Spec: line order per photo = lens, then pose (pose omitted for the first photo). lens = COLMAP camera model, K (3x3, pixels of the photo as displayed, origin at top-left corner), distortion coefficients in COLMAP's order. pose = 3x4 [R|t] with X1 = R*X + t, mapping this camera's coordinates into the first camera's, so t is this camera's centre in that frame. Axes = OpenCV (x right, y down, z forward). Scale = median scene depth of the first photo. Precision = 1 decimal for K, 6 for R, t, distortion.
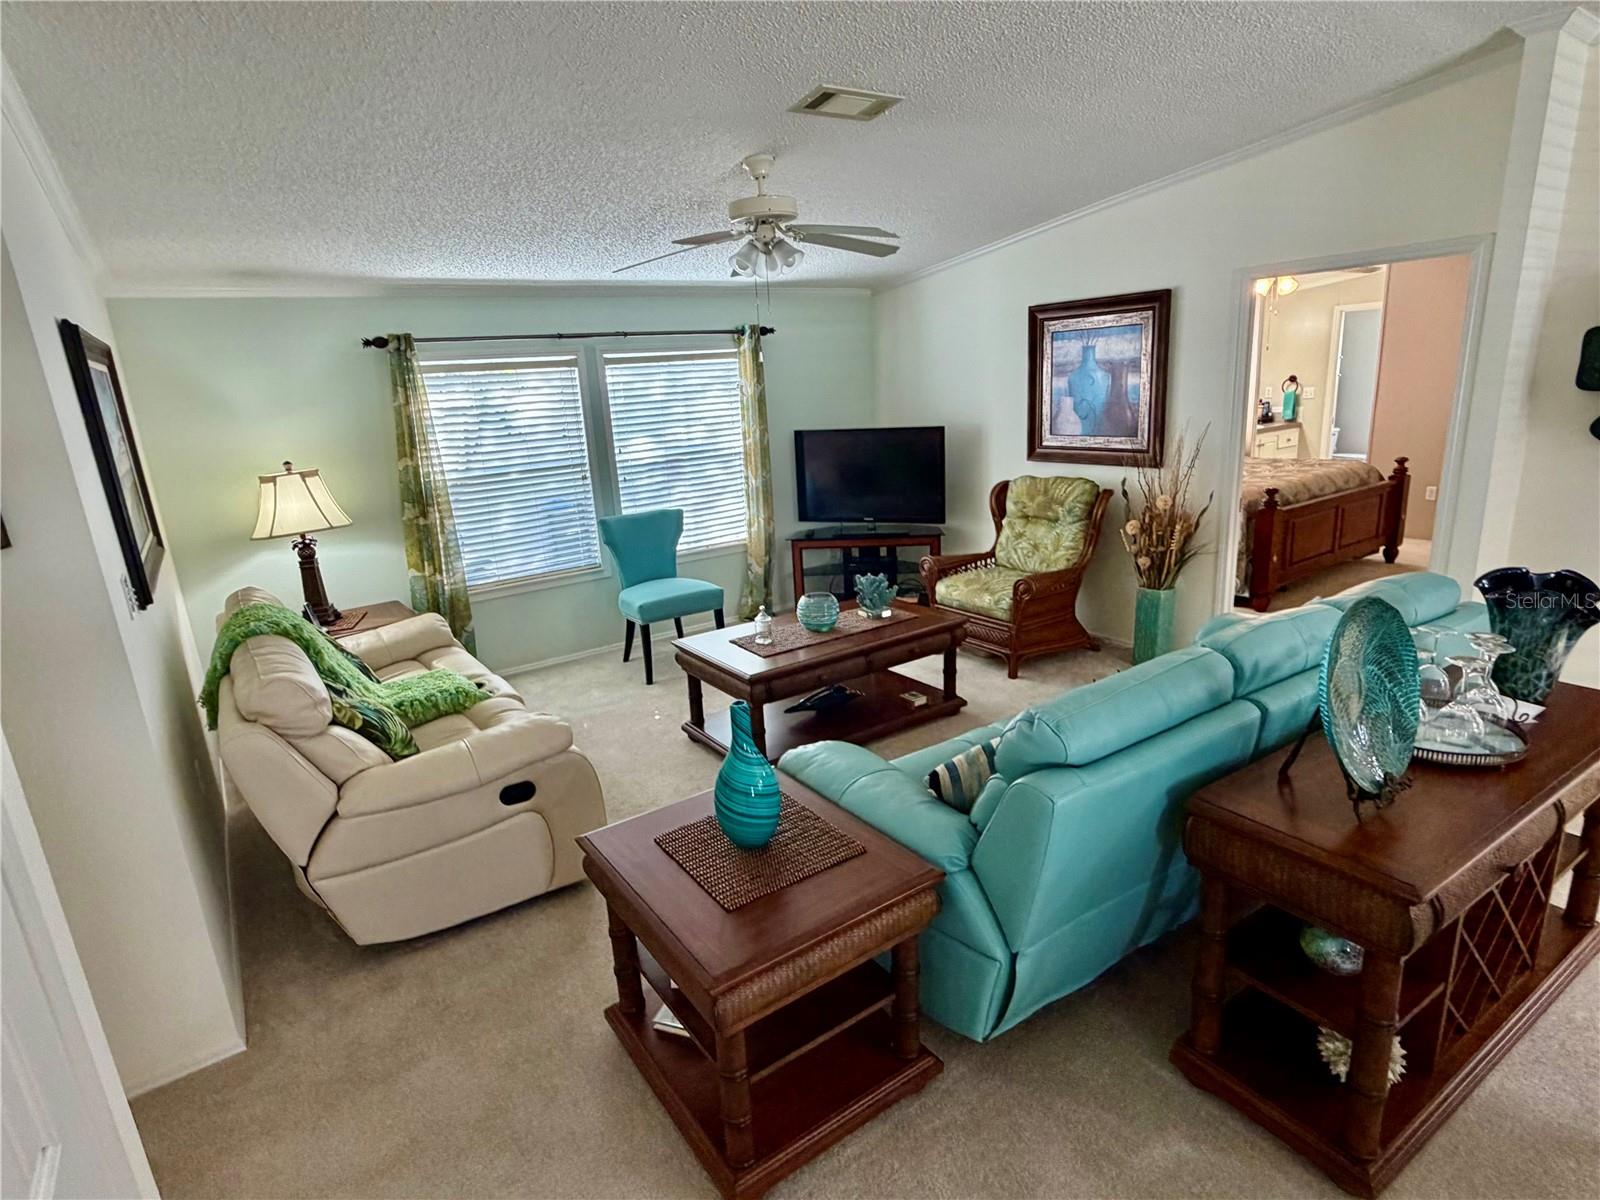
lens RADIAL K [[850.5, 0, 805.0], [0, 850.5, 609.5], [0, 0, 1]] dist [0.007673, -0.000470]
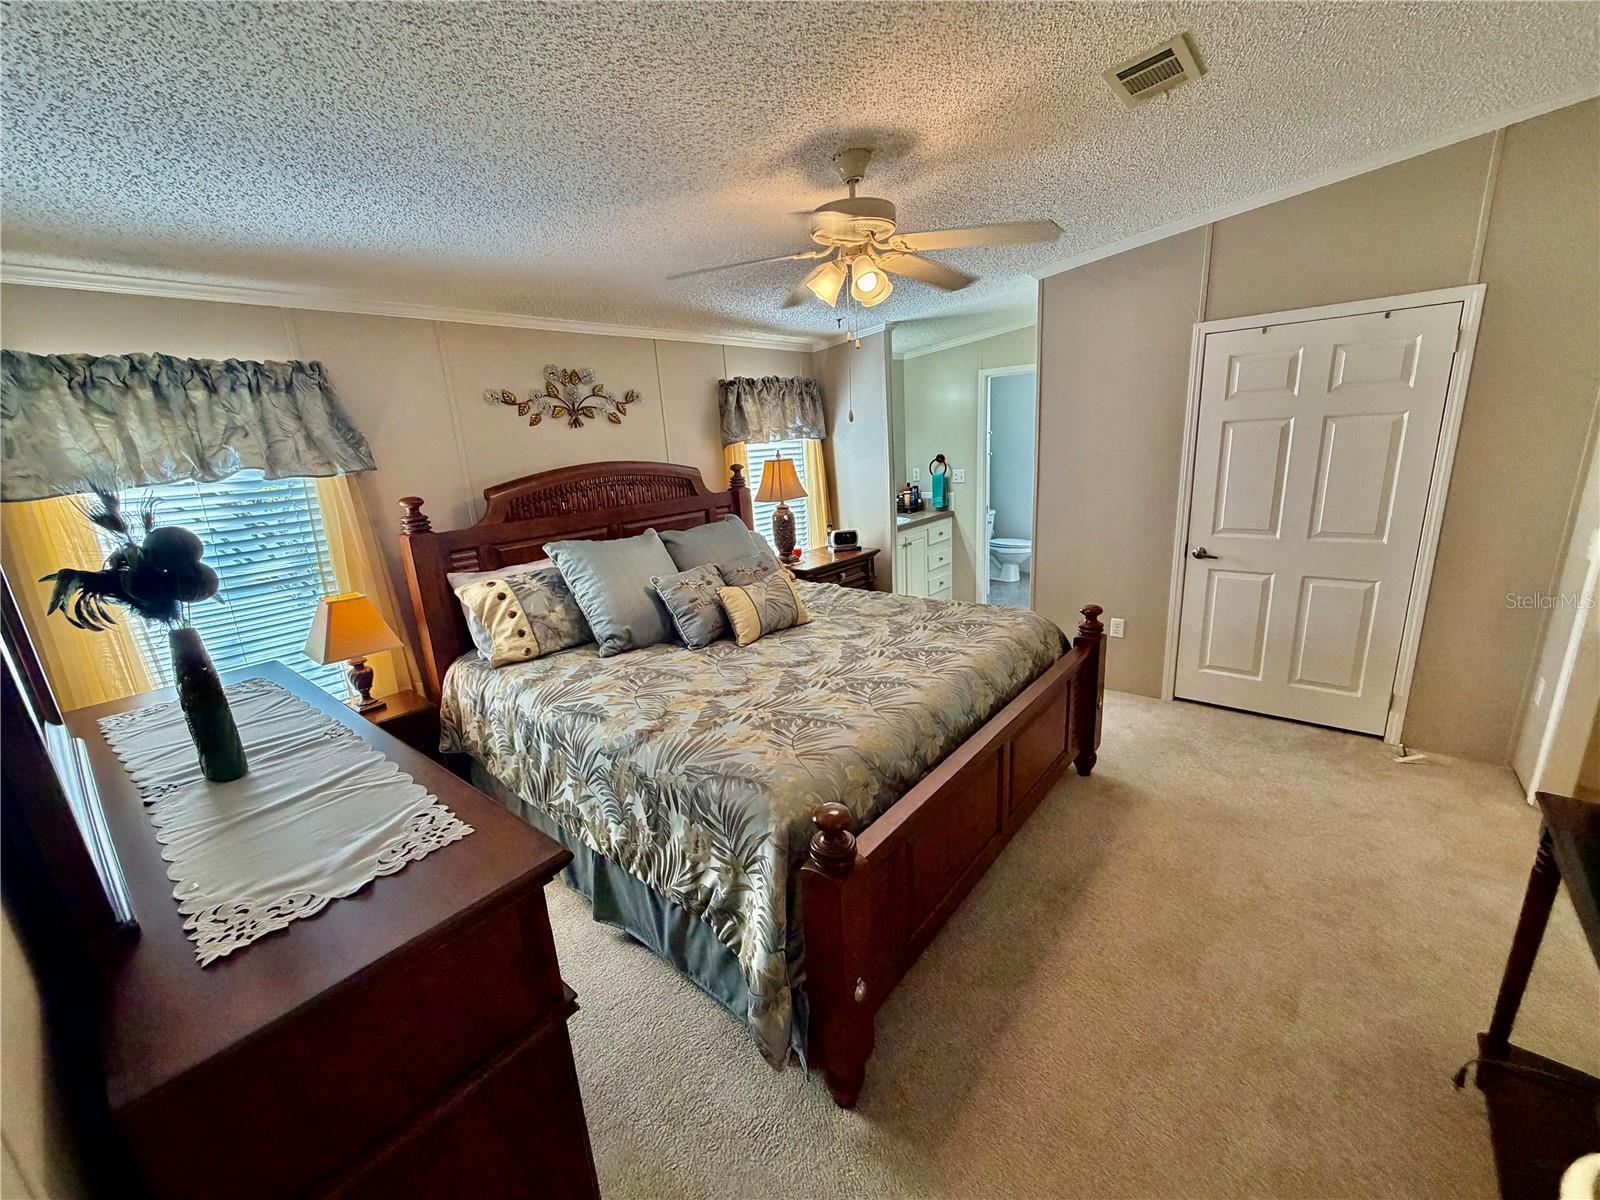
lens RADIAL K [[643.6, 0, 797.4], [0, 643.6, 600.0], [0, 0, 1]] dist [0.001203, -0.000392]
pose [[0.967725, -0.060659, 0.244600, 0.278889], [0.067555, 0.997517, -0.019893, -0.131661], [-0.242786, 0.035774, 0.969420, 0.437432]]
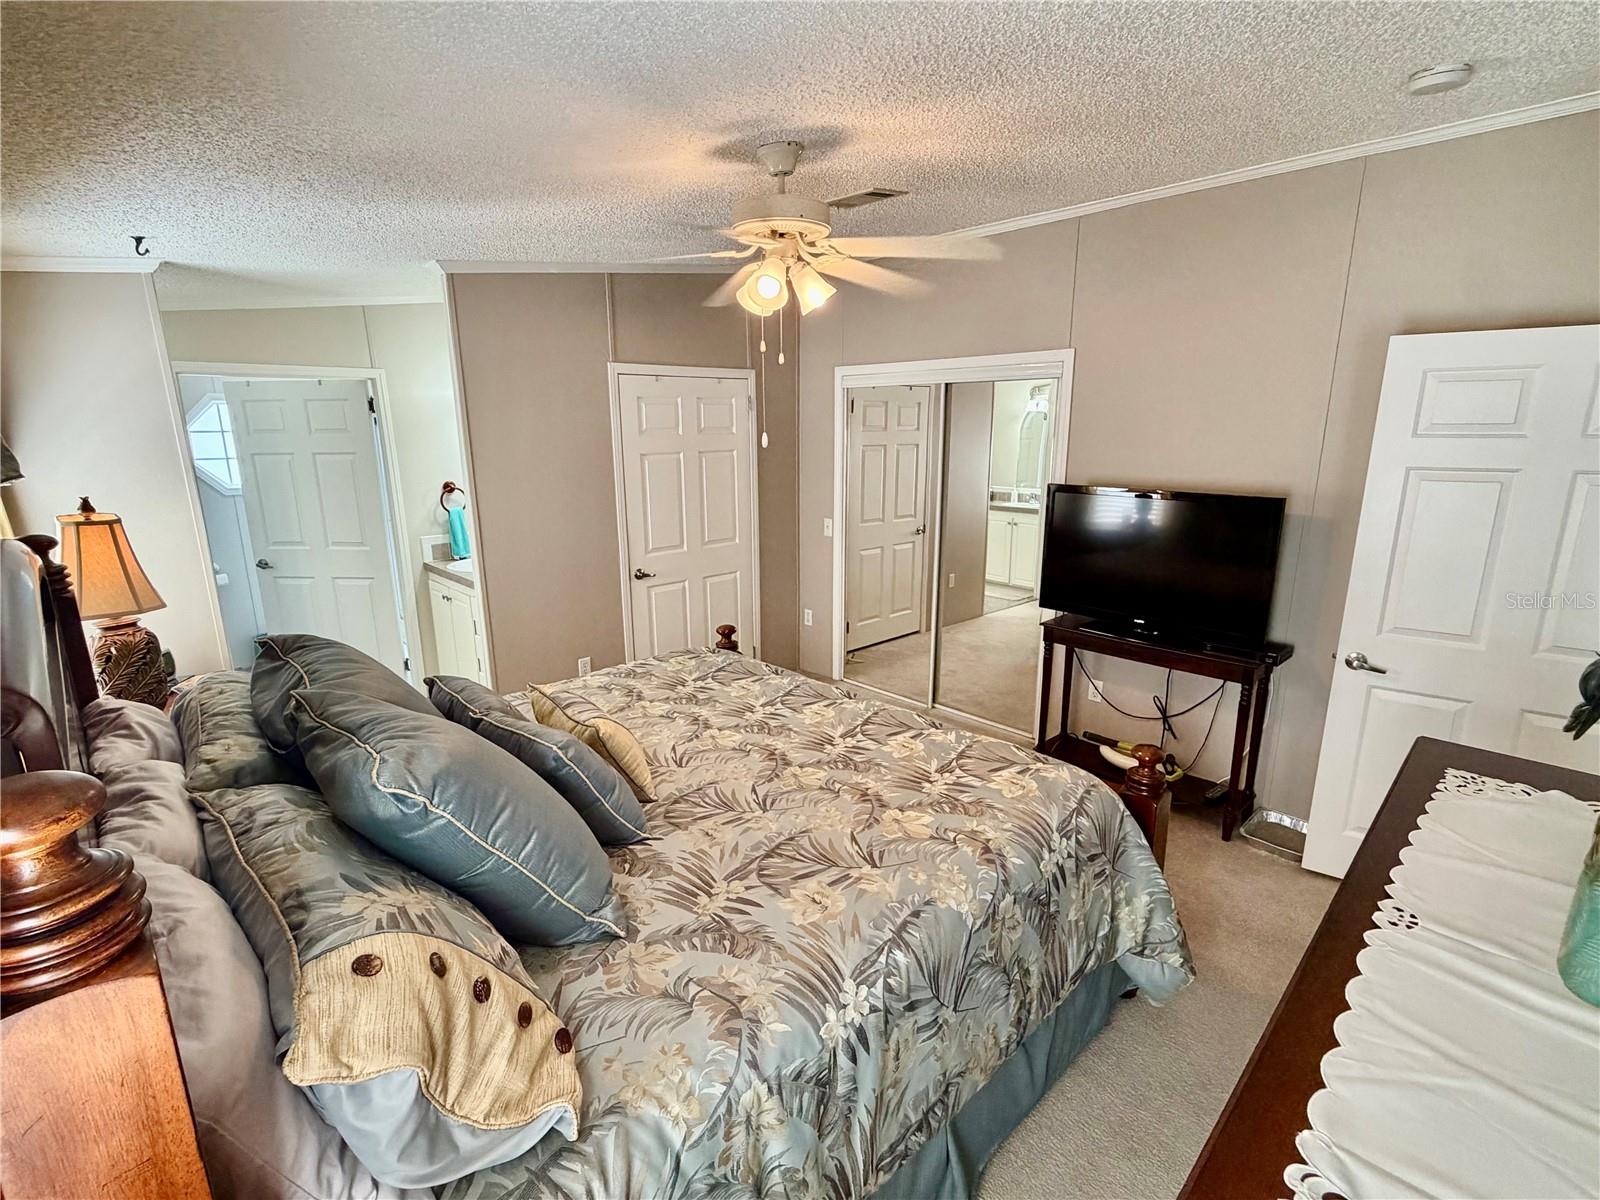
lens RADIAL K [[737.8, 0, 816.5], [0, 737.8, 608.4], [0, 0, 1]] dist [0.002698, 0.000057]
pose [[-0.174428, -0.176698, 0.968686, 0.122375], [0.270076, 0.937454, 0.219633, -0.203243], [-0.946907, 0.299929, -0.115796, 0.701149]]
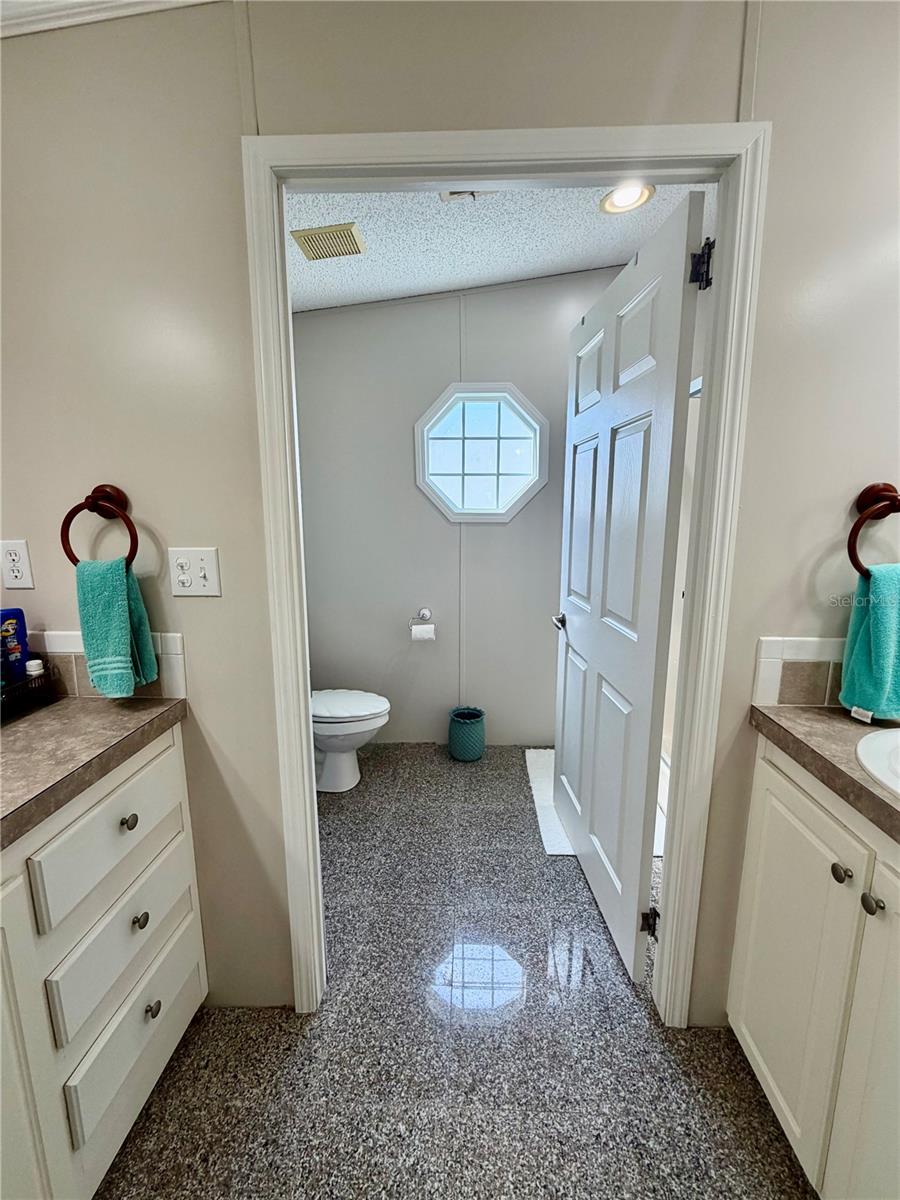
lens RADIAL K [[515.9, 0, 448.8], [0, 515.9, 603.1], [0, 0, 1]] dist [0.000467, 0.000262]
pose [[0.611834, -0.086595, 0.786232, 0.522110], [0.173576, 0.984460, -0.026647, -0.229023], [-0.771706, 0.152775, 0.617357, 0.863567]]
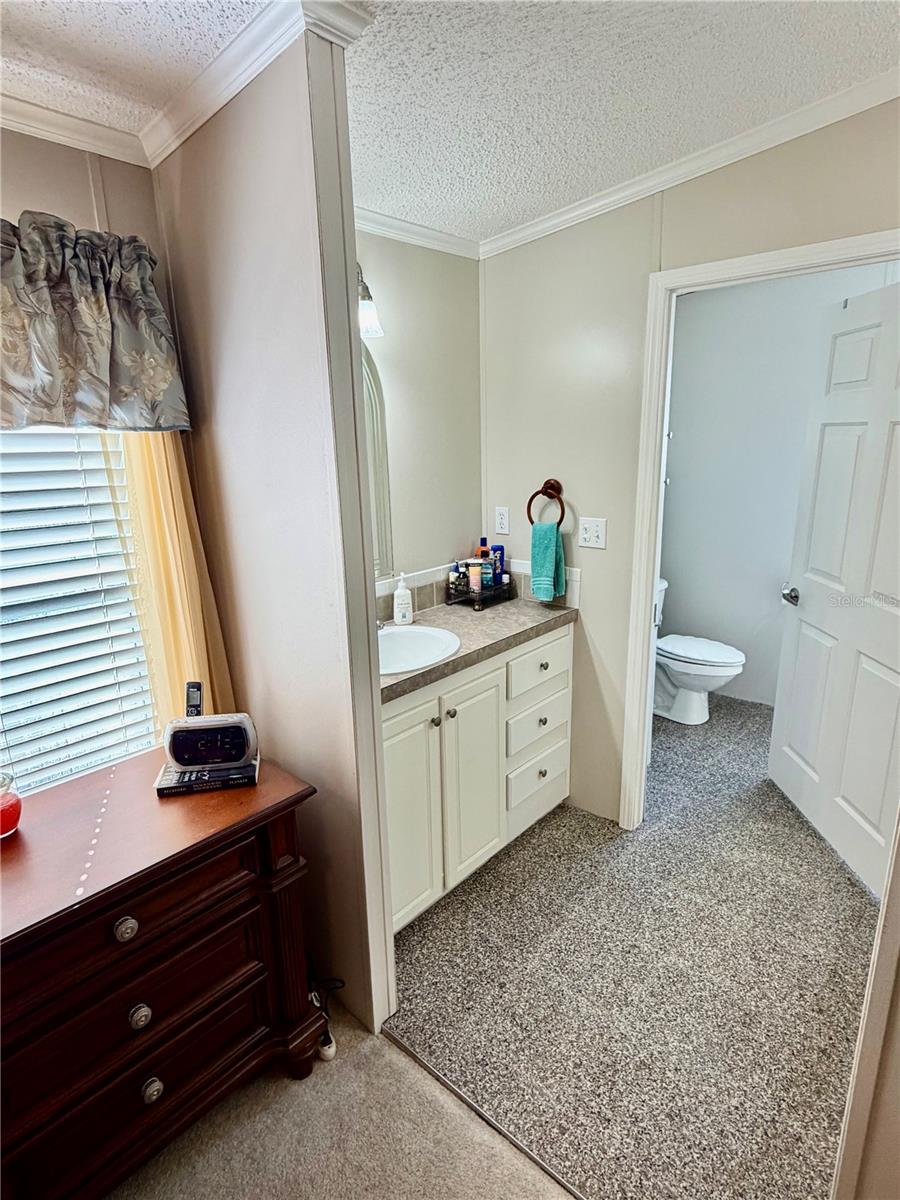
lens RADIAL K [[637.9, 0, 452.3], [0, 637.9, 600.6], [0, 0, 1]] dist [0.007673, -0.000470]
pose [[0.971265, -0.023270, 0.236861, 0.466699], [0.027017, 0.999556, -0.012589, -0.221582], [-0.236463, 0.018626, 0.971462, 0.750446]]
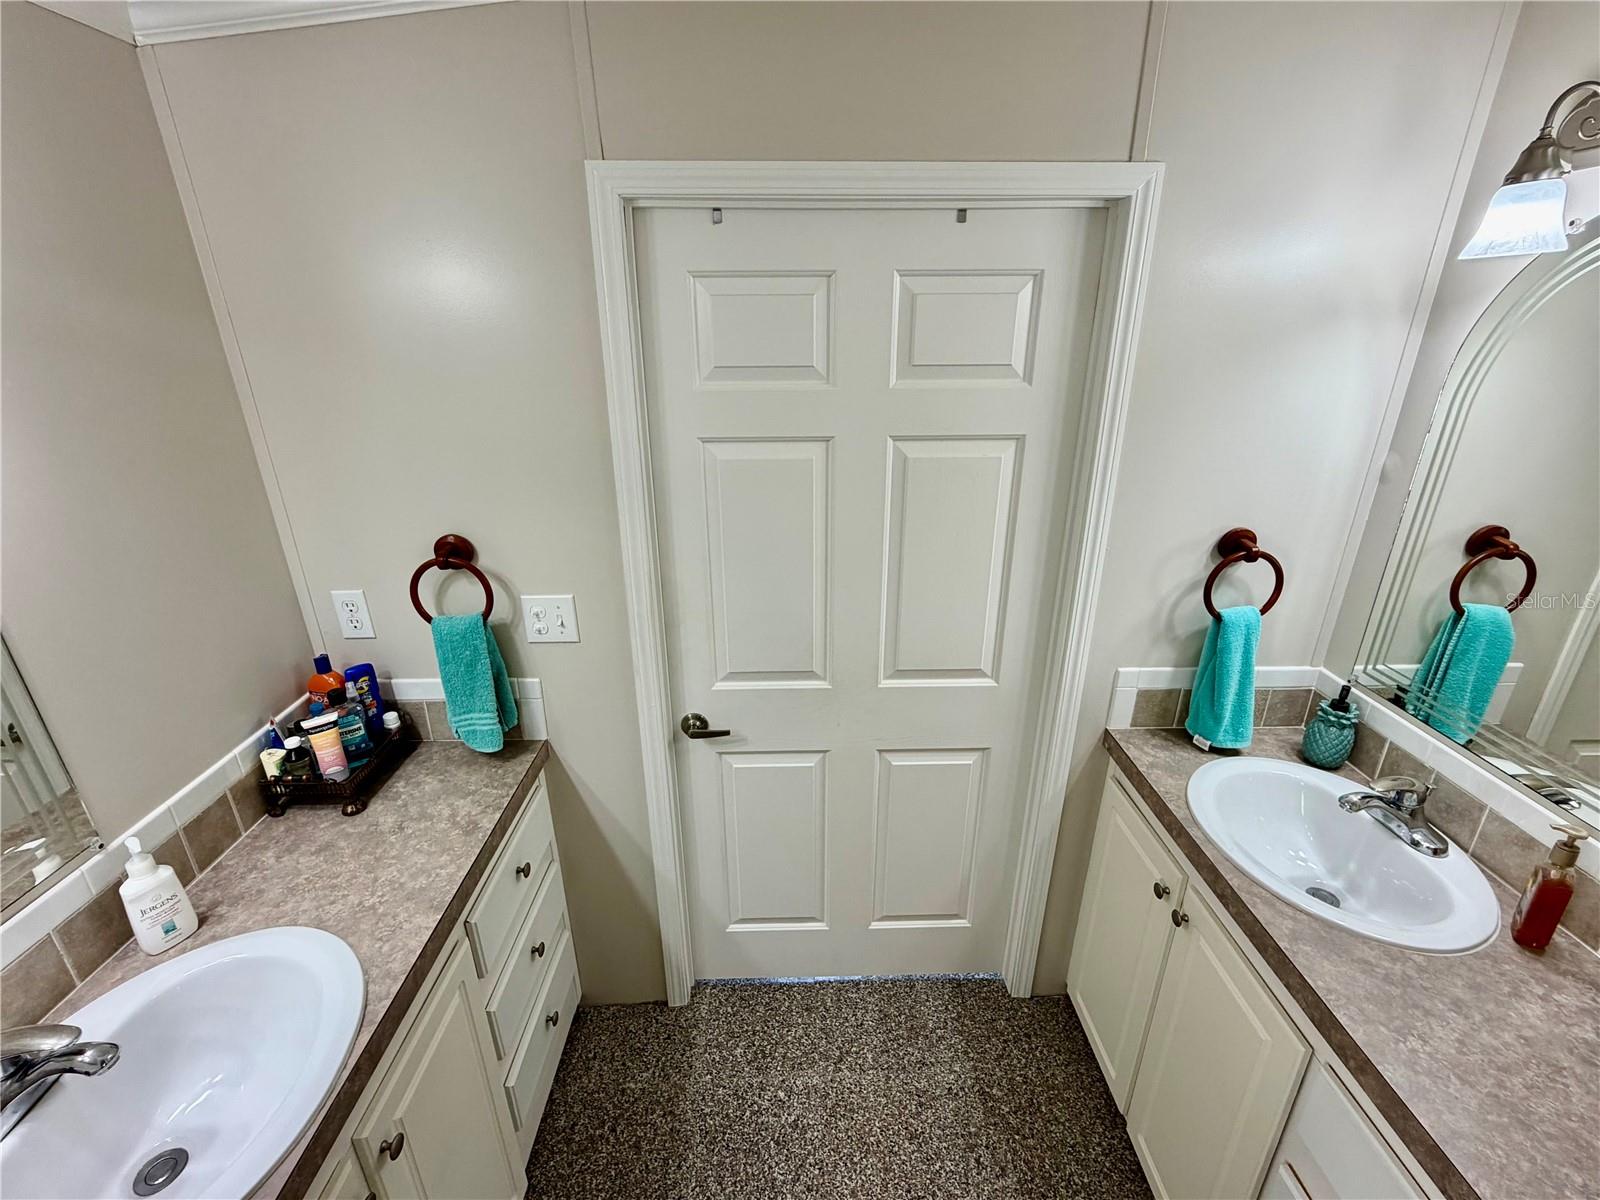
lens RADIAL K [[687.9, 0, 799.1], [0, 687.9, 601.6], [0, 0, 1]] dist [0.000467, 0.000262]
pose [[0.558515, -0.251519, 0.790442, 0.489661], [0.188604, 0.966468, 0.174265, -0.272349], [-0.807768, 0.051751, 0.587224, 0.846369]]
